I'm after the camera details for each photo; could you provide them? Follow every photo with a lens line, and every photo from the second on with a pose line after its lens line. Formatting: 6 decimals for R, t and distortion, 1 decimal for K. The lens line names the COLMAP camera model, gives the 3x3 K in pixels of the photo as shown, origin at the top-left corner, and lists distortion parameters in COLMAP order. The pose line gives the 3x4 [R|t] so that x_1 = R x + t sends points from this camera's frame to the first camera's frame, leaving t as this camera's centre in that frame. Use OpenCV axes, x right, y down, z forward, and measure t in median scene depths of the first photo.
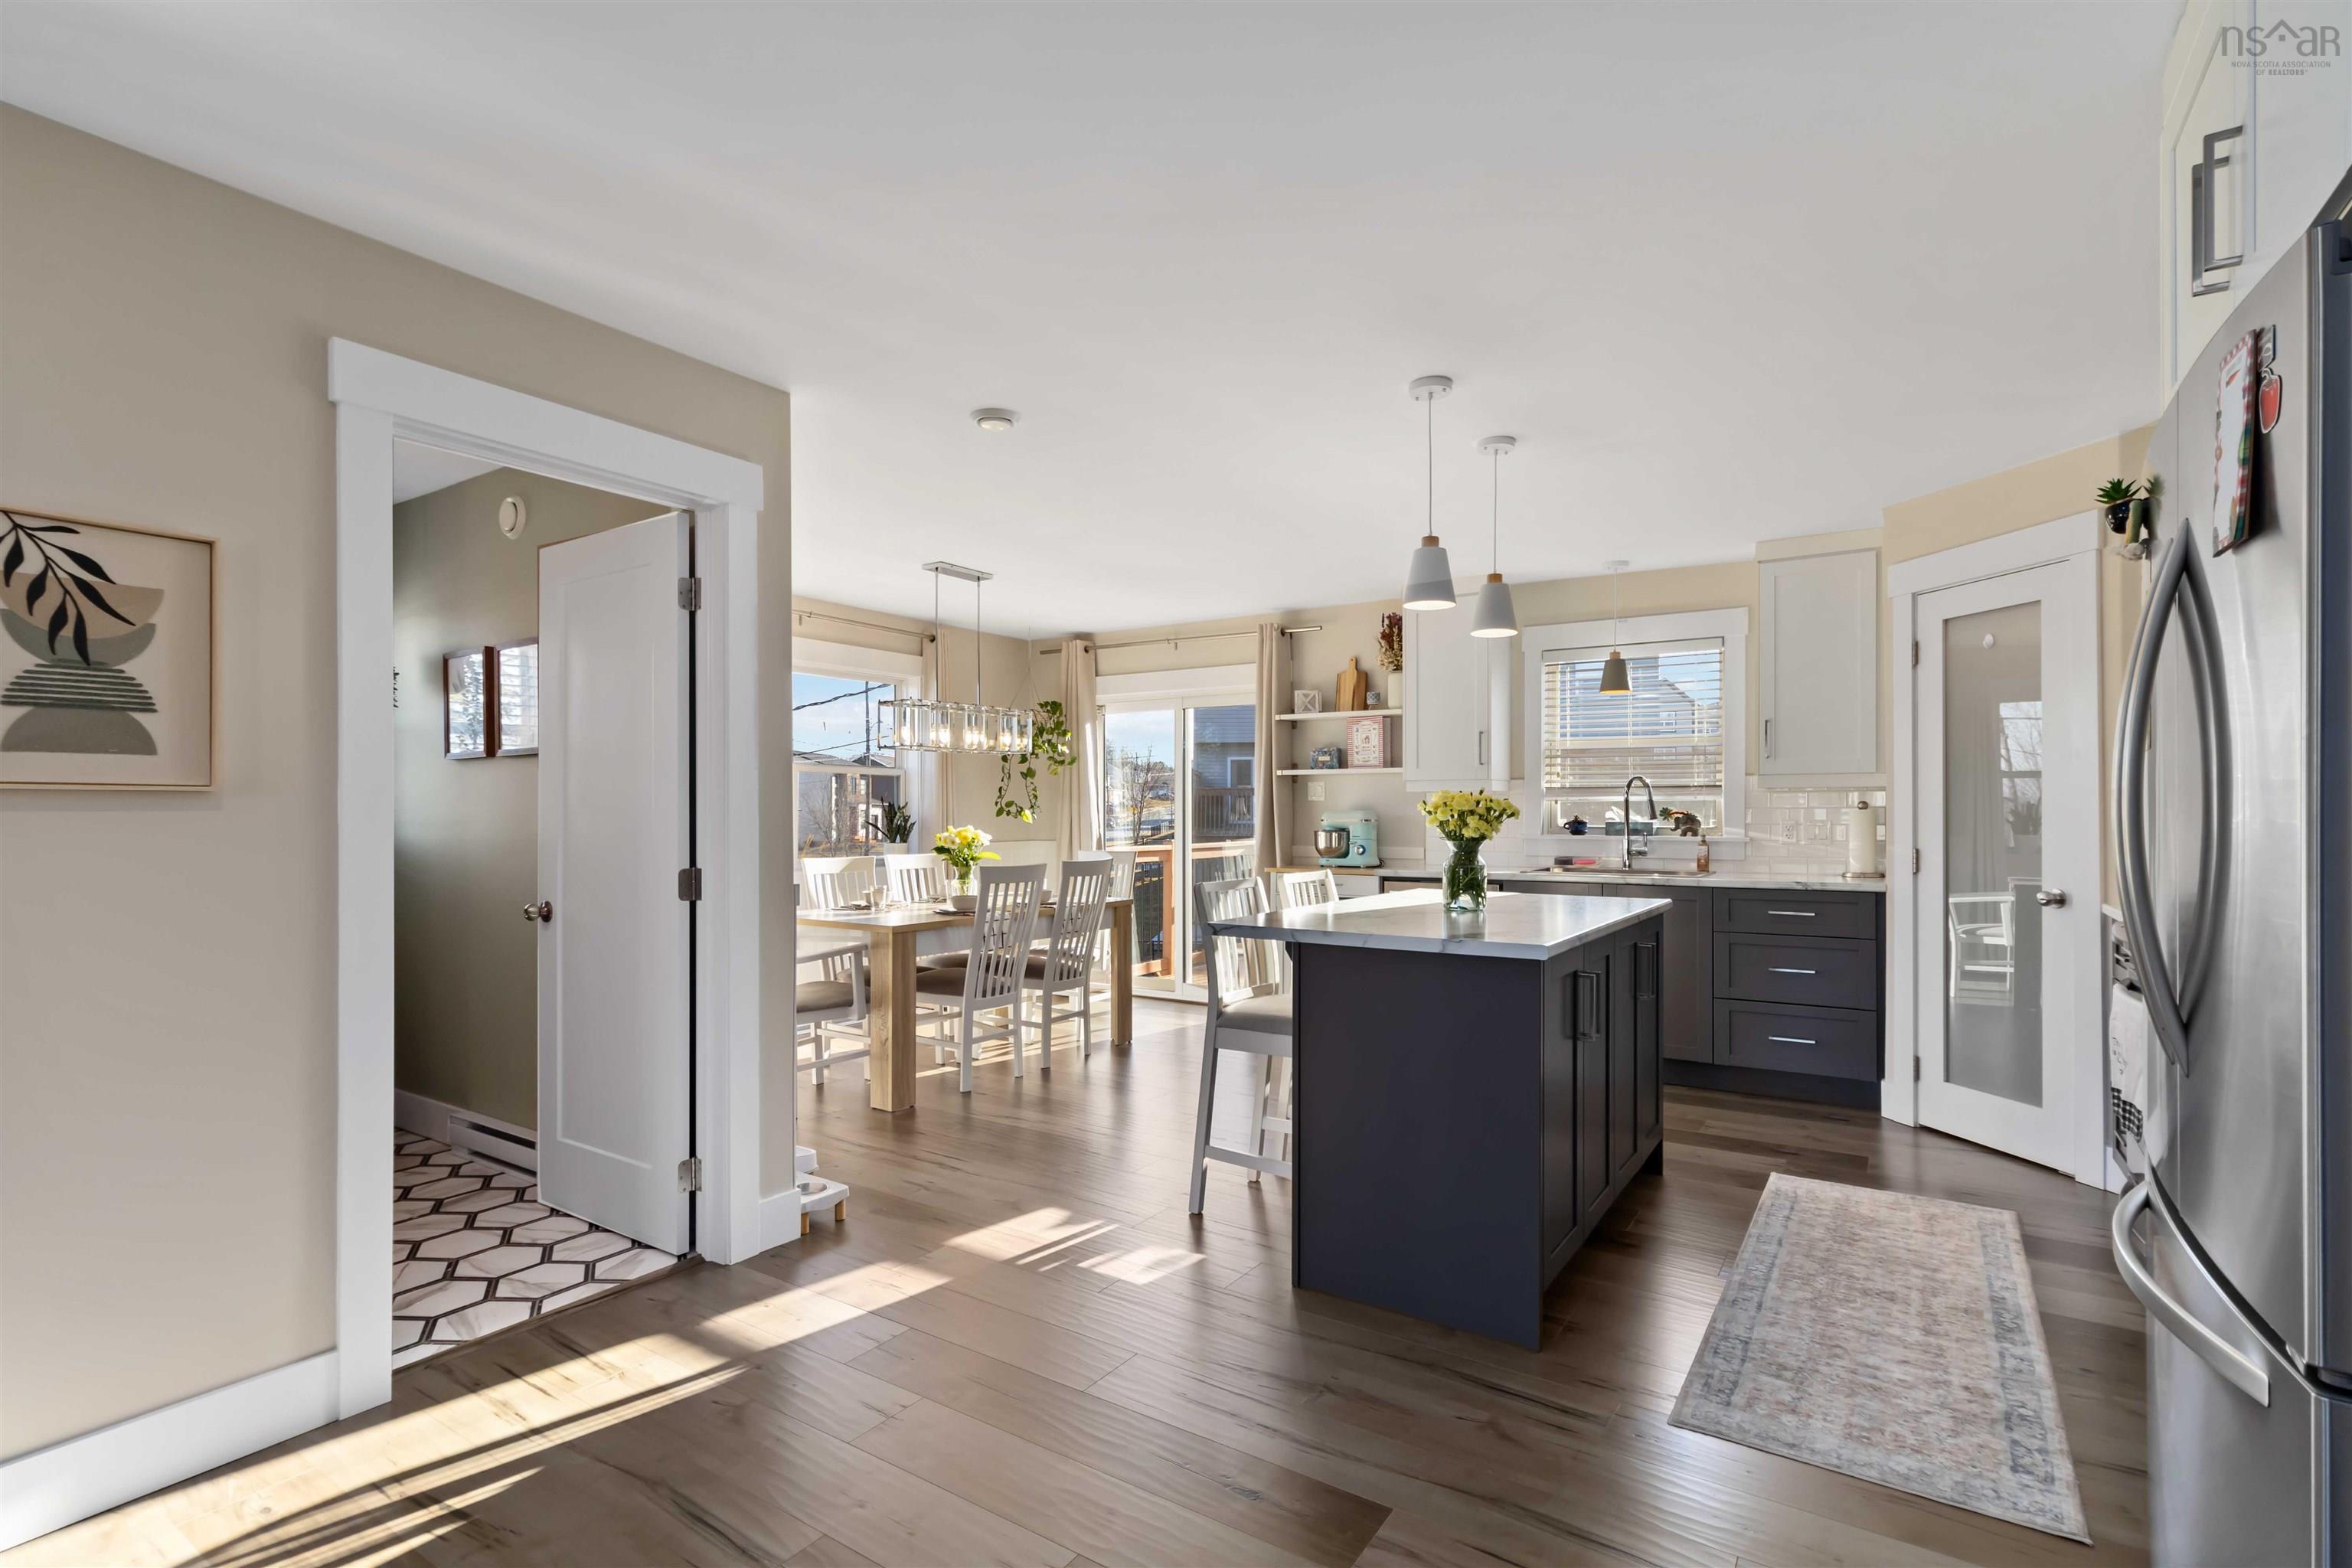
lens RADIAL K [[1085.4, 0, 1189.1], [0, 1085.4, 804.0], [0, 0, 1]] dist [-0.000153, 0.000010]
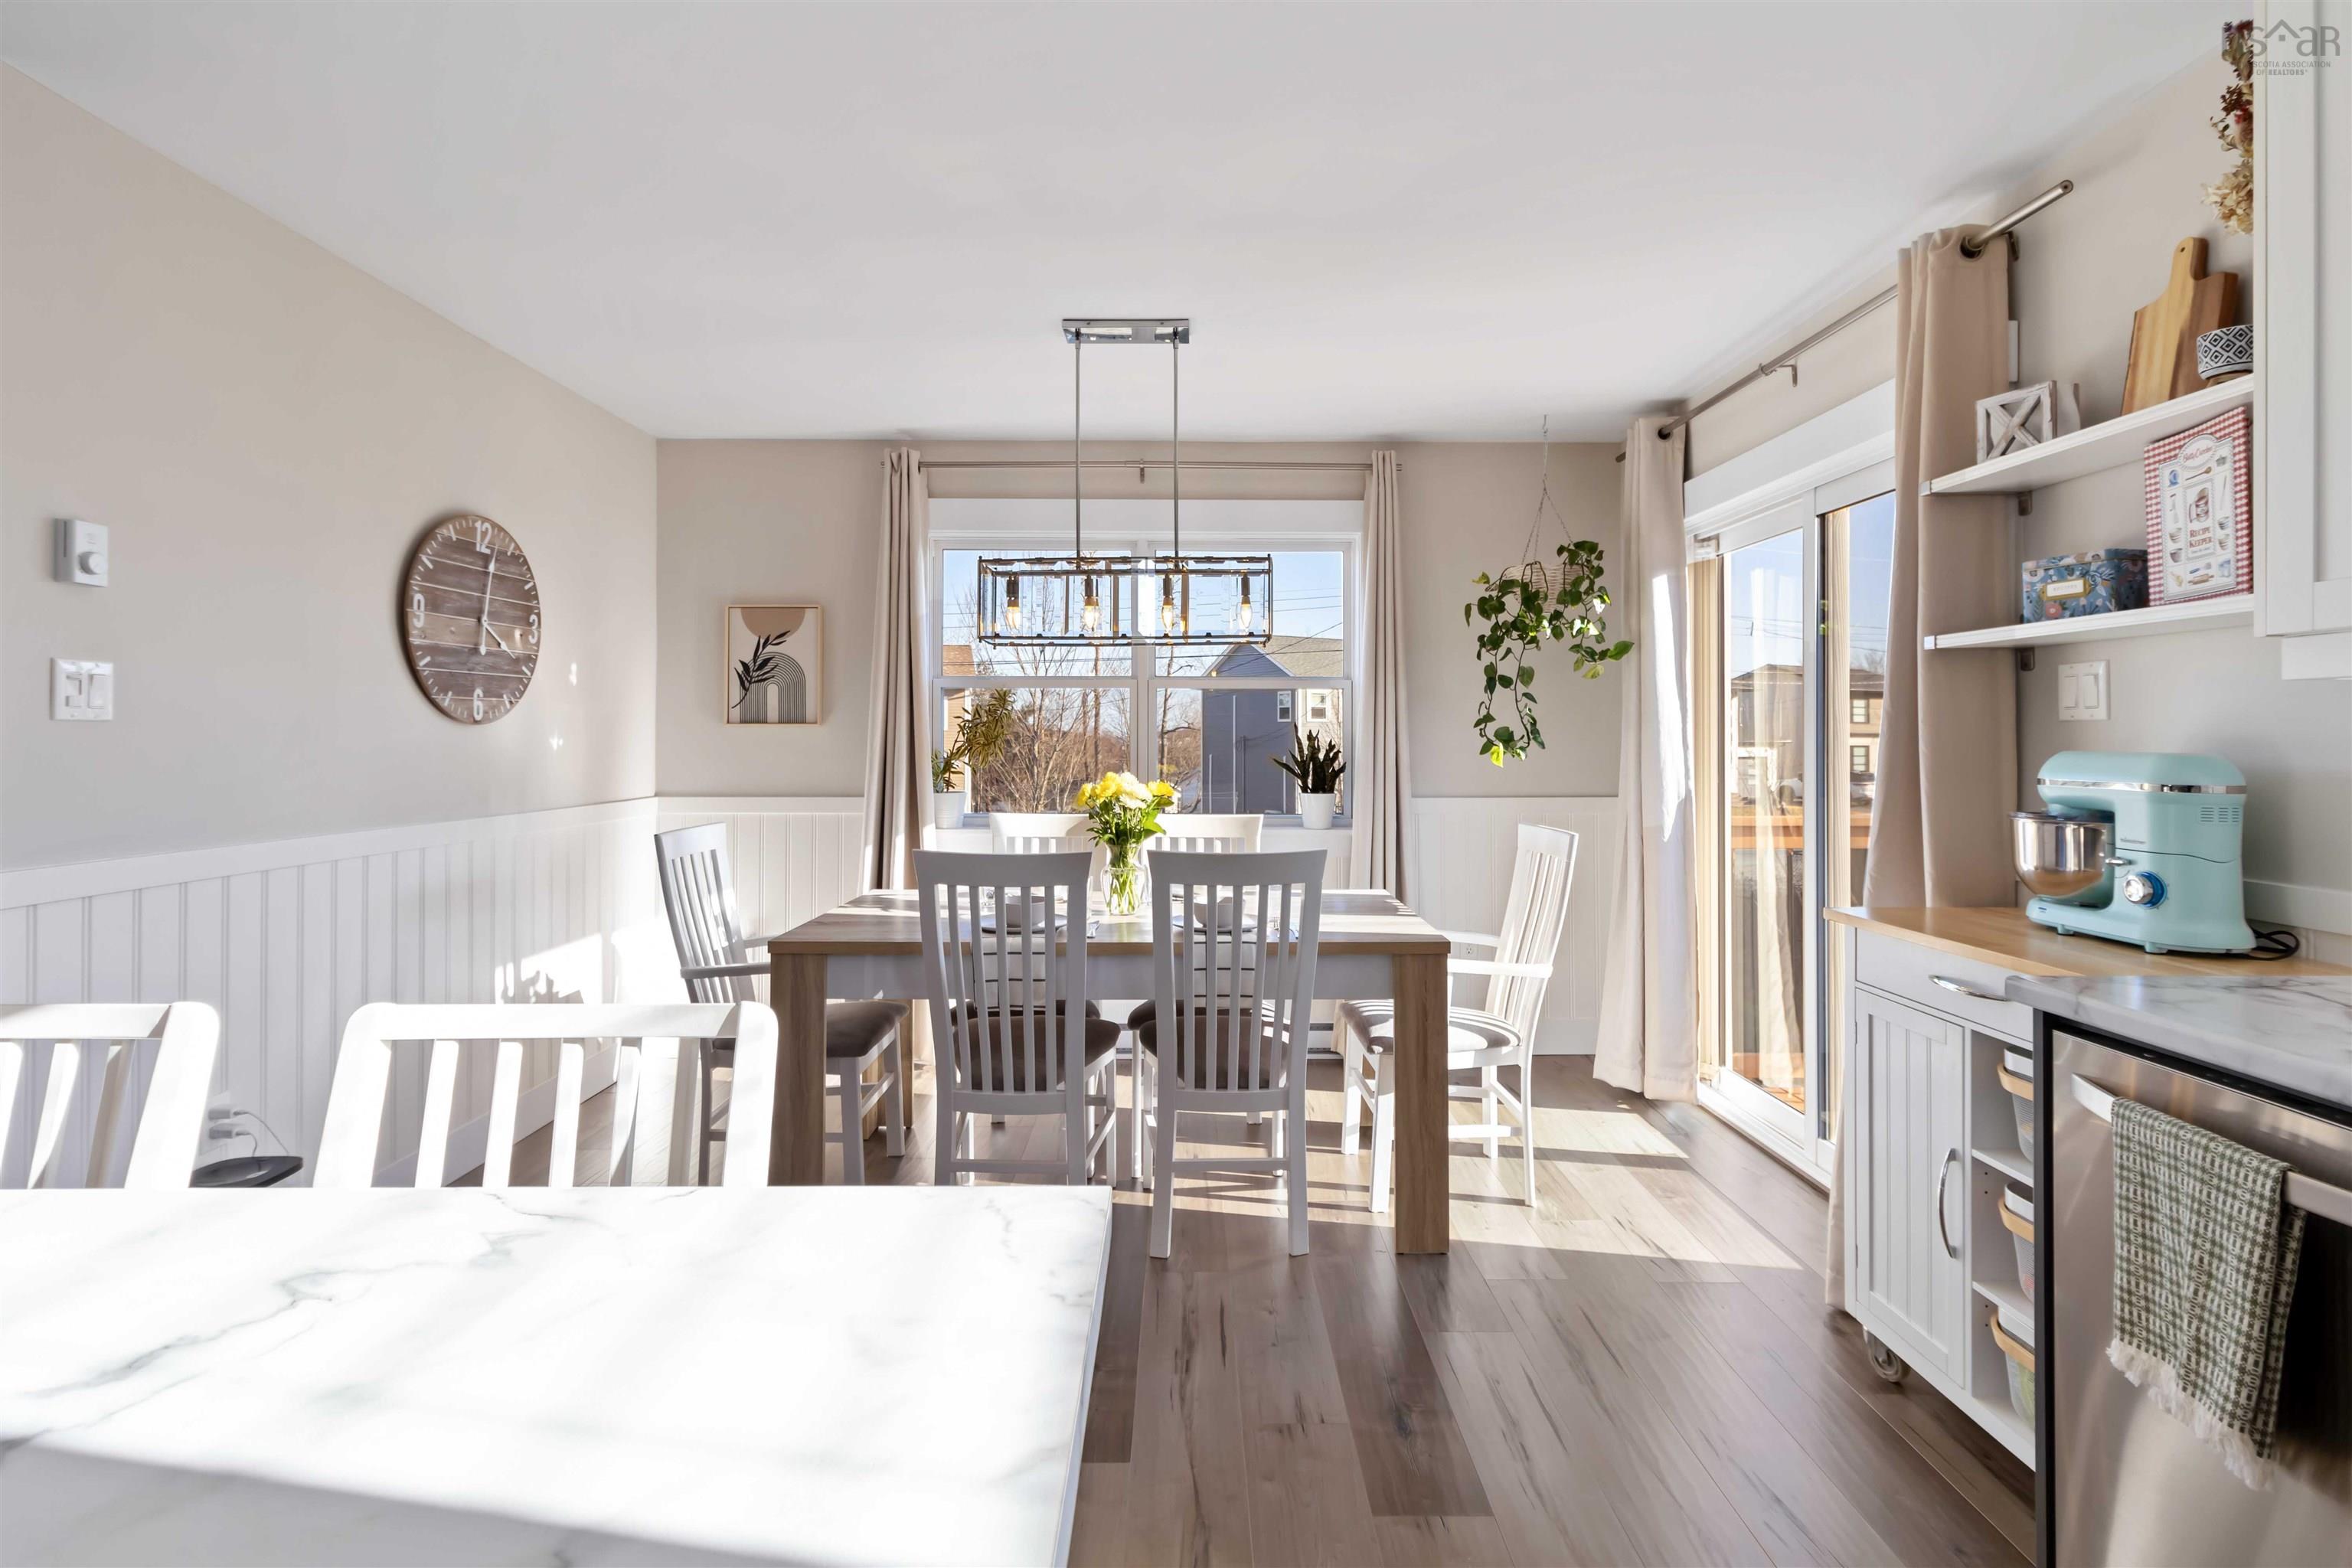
lens RADIAL K [[1112.0, 0, 1184.5], [0, 1112.0, 736.0], [0, 0, 1]] dist [0.000557, -0.000022]
pose [[0.554827, -0.001002, -0.831965, 0.297017], [0.002082, 0.999998, 0.000184, 0.001036], [0.831963, -0.001834, 0.554828, 0.706737]]
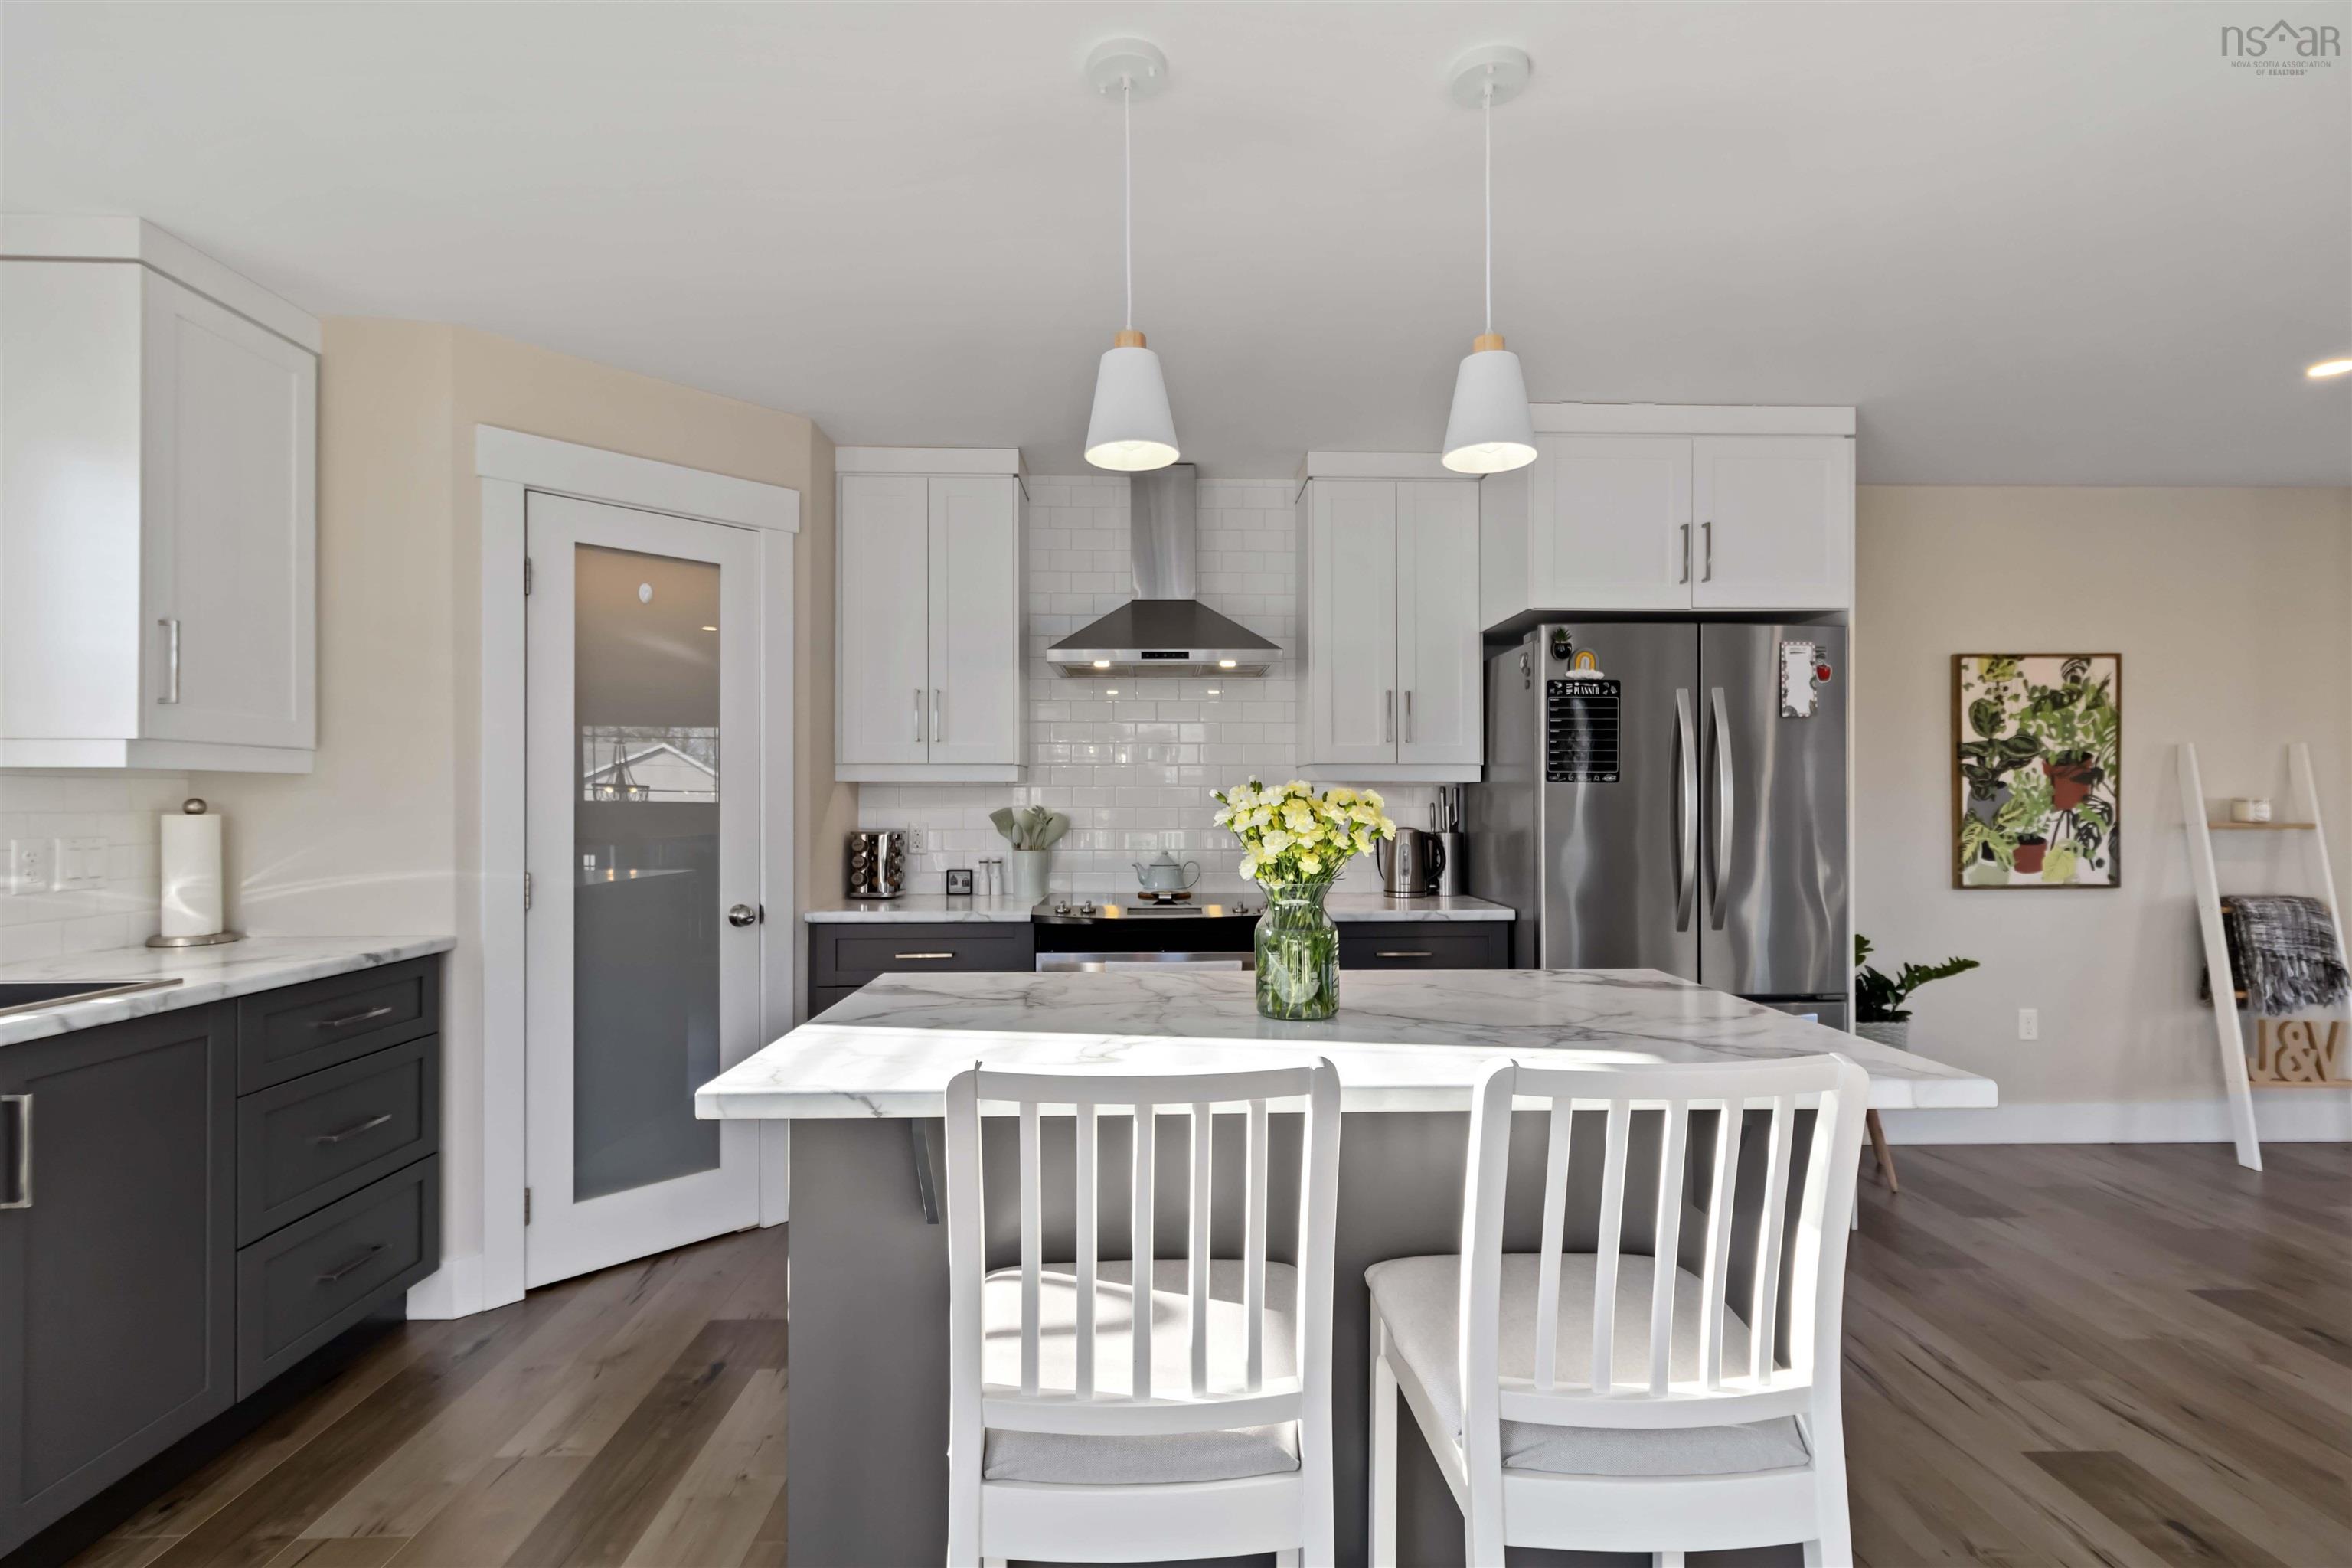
lens RADIAL K [[1124.5, 0, 1178.7], [0, 1124.5, 796.9], [0, 0, 1]] dist [0.002303, 0.000420]
pose [[-0.576355, 0.003387, 0.817193, -0.092766], [-0.005231, 0.999956, -0.007834, -0.001512], [-0.817183, -0.008789, -0.576311, 0.839573]]
